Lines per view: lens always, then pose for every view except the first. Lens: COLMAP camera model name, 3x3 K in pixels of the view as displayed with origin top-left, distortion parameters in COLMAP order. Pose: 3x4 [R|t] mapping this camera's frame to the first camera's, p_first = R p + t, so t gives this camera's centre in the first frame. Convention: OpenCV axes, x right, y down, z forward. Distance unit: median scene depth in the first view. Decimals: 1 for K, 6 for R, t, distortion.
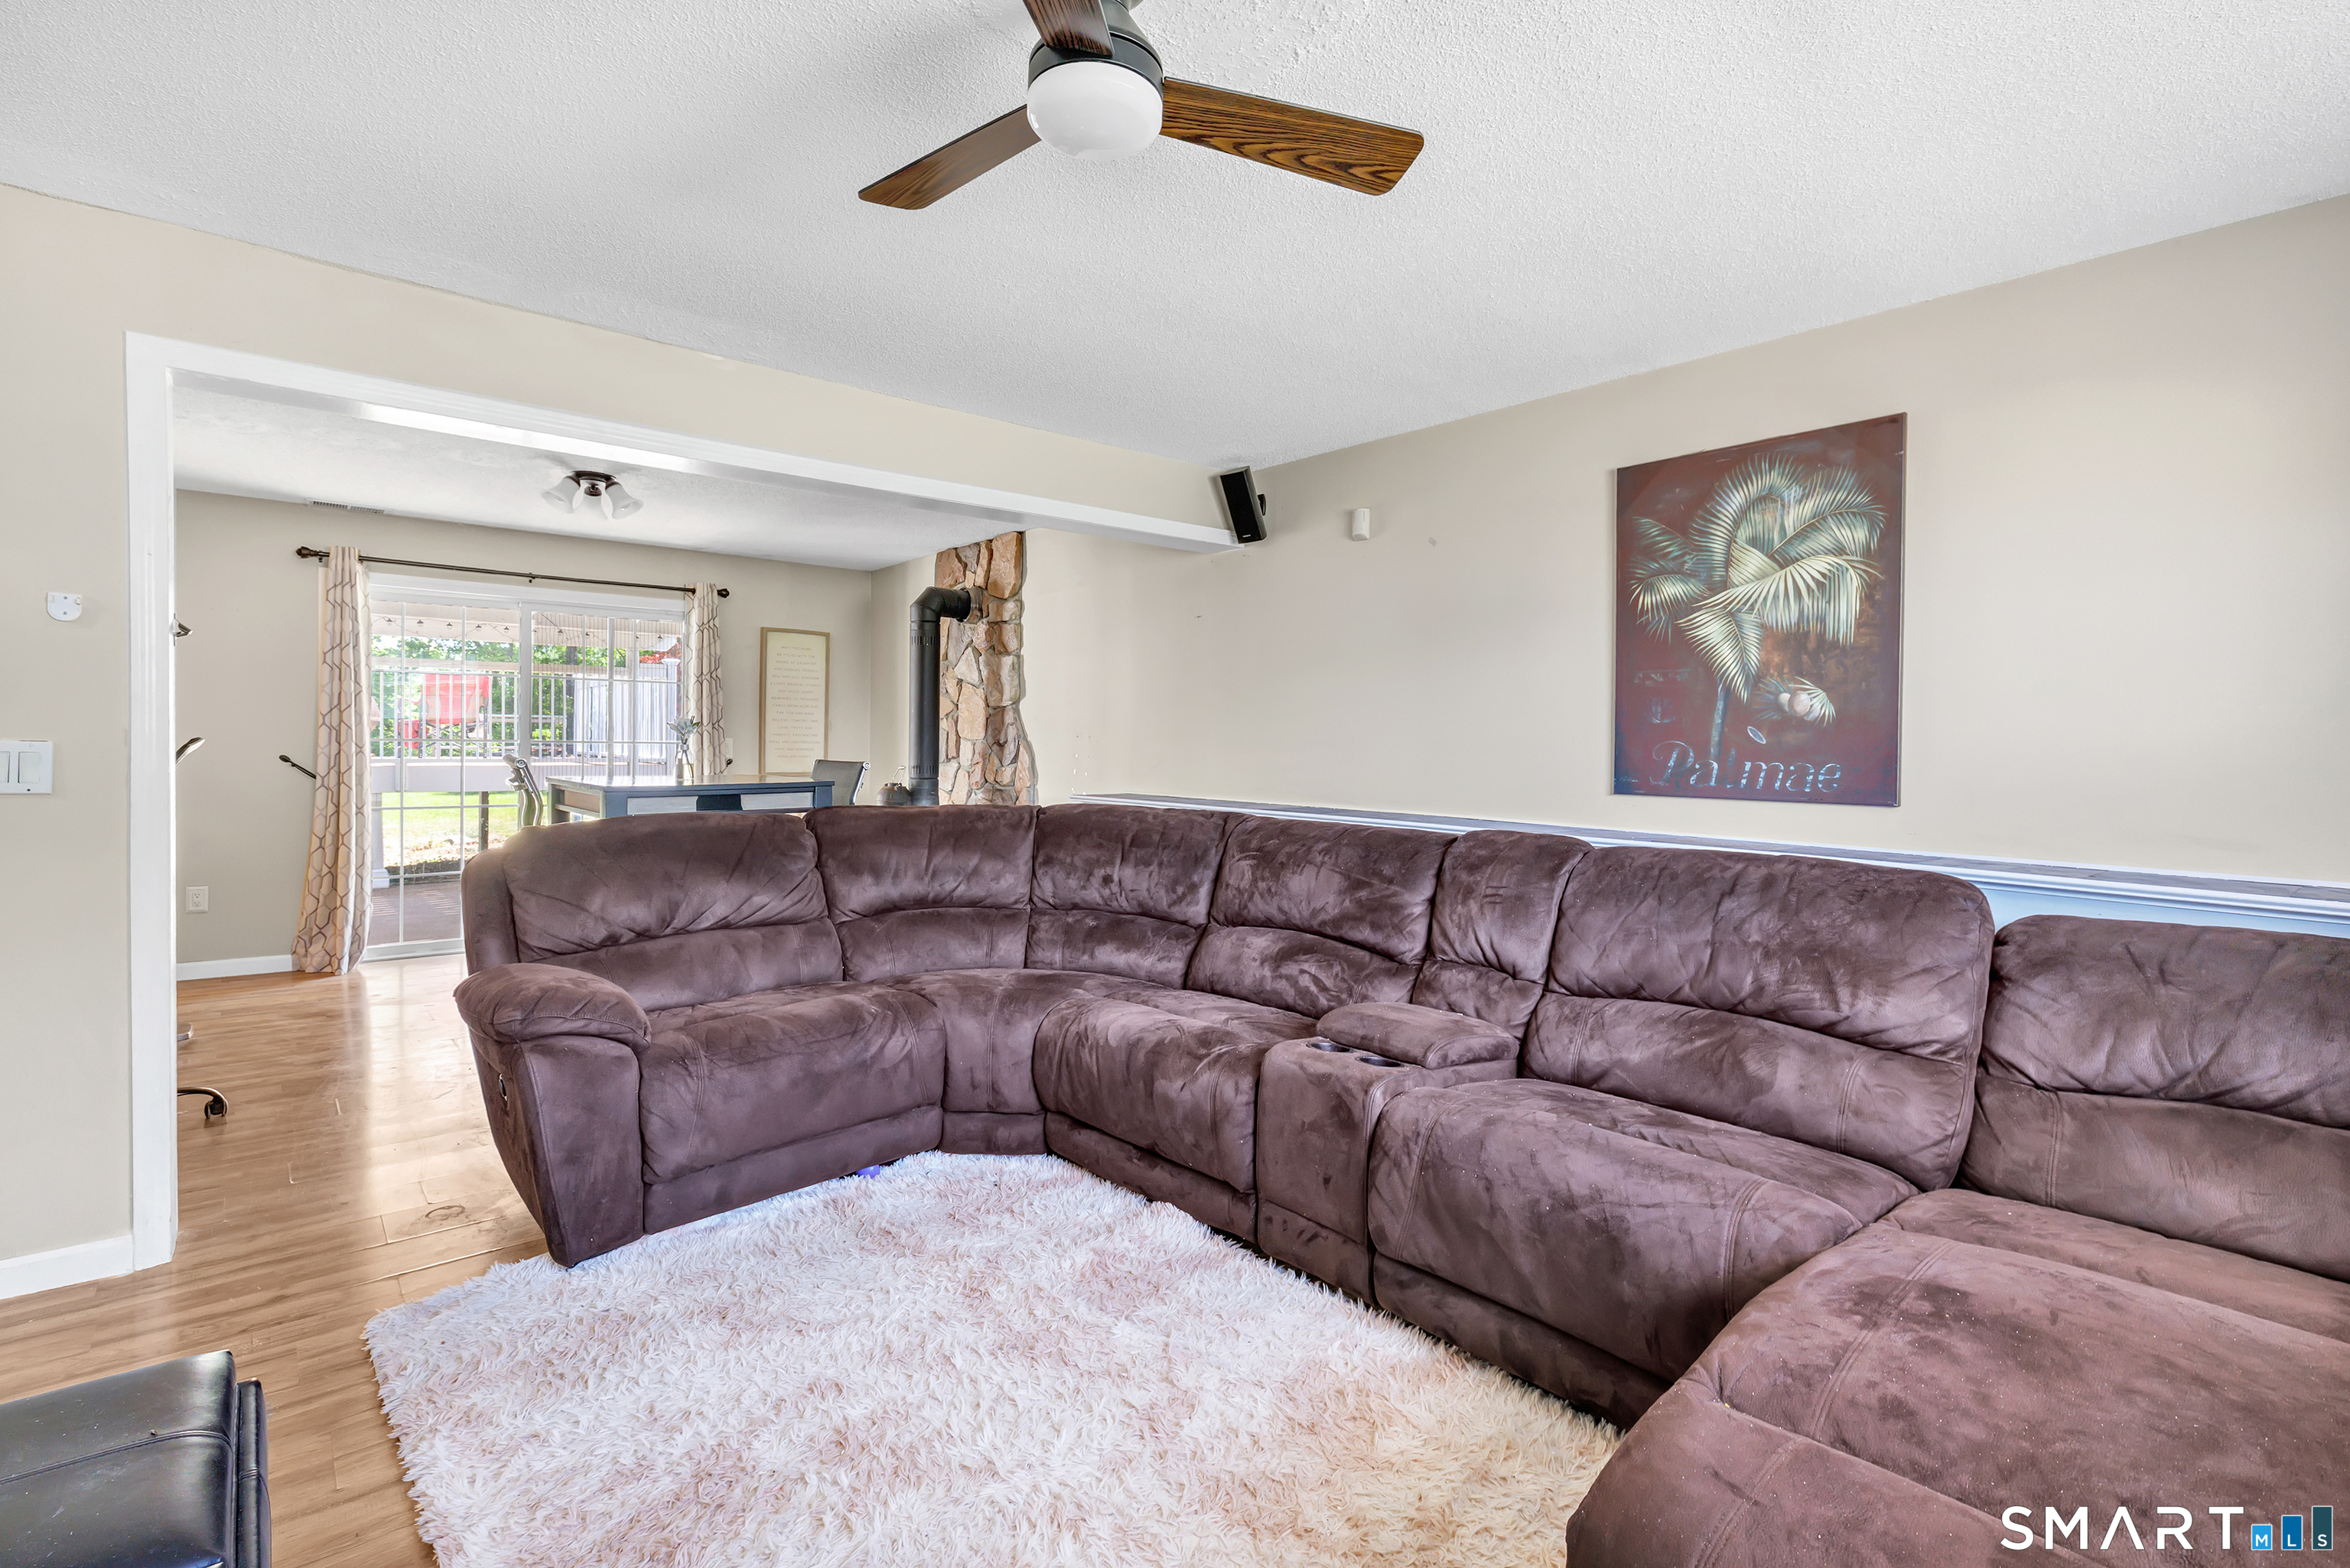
lens RADIAL K [[1096.2, 0, 1153.8], [0, 1096.2, 738.2], [0, 0, 1]] dist [0.000260, 0.000081]
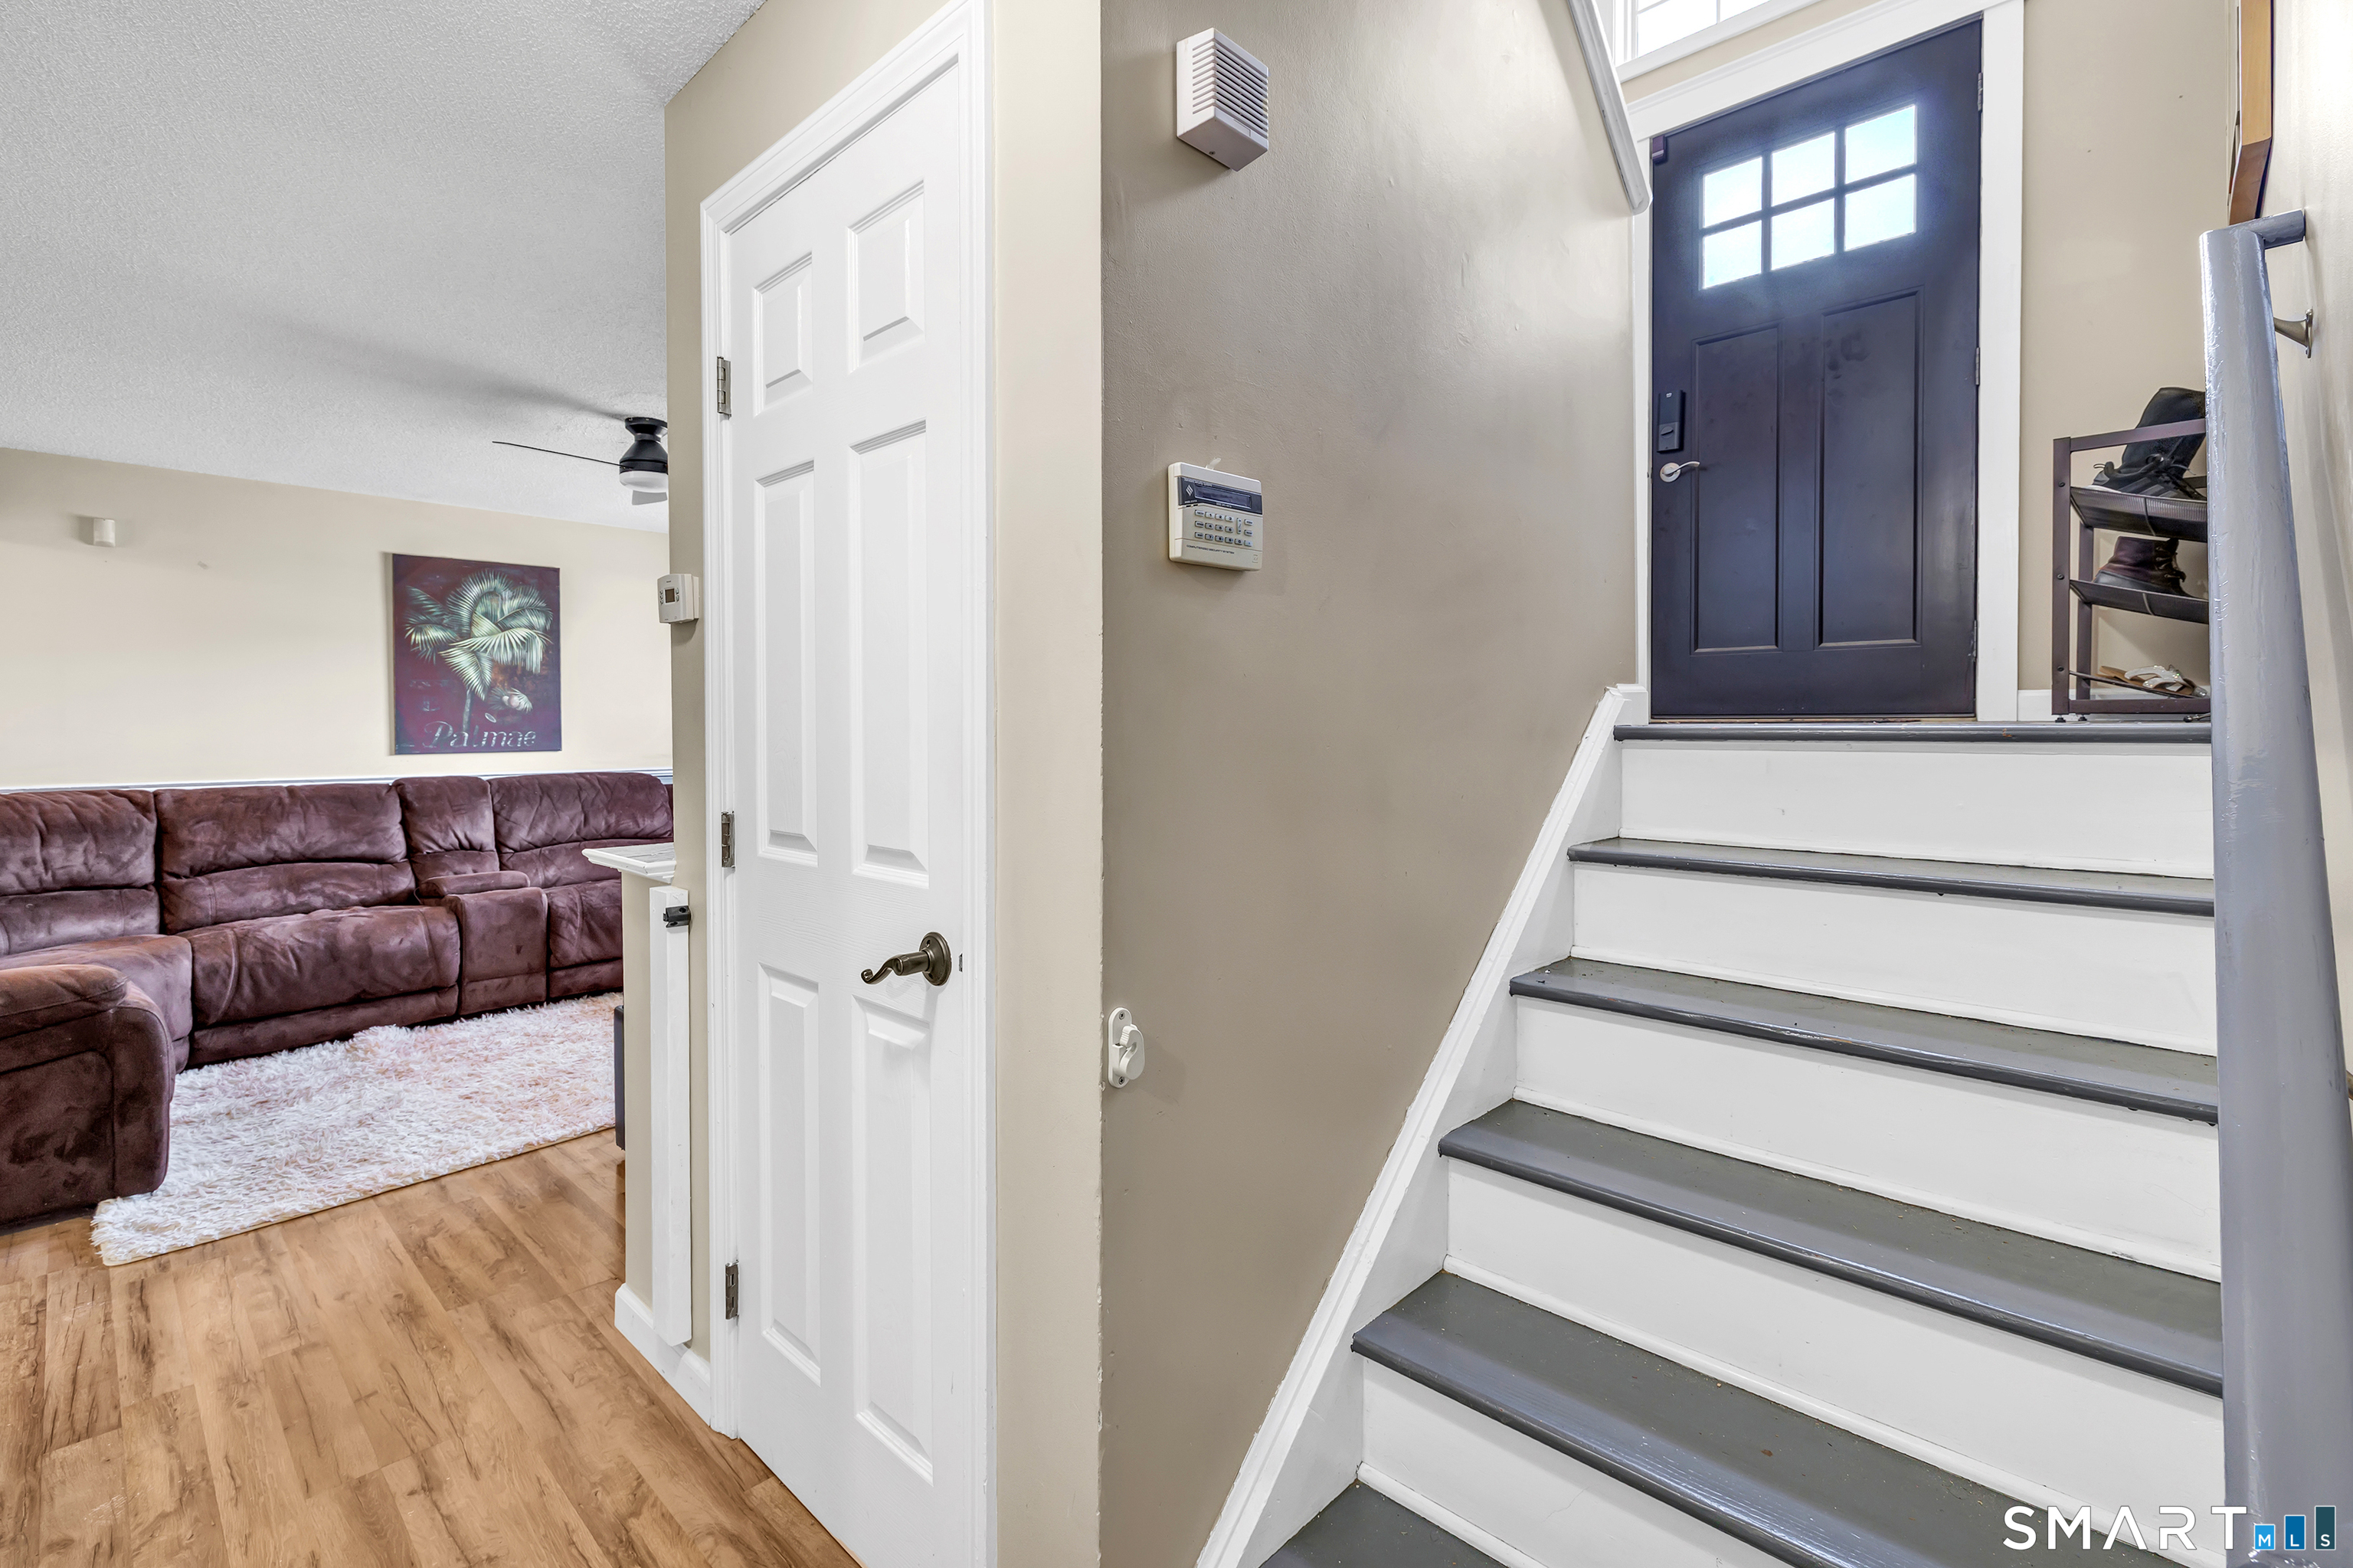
lens RADIAL K [[1097.7, 0, 1155.3], [0, 1097.7, 738.1], [0, 0, 1]] dist [0.000260, 0.000081]
pose [[-0.124611, -0.020659, 0.991991, -1.471124], [0.008397, 0.999725, 0.021875, 0.000207], [-0.992170, 0.011055, -0.124403, 0.099654]]
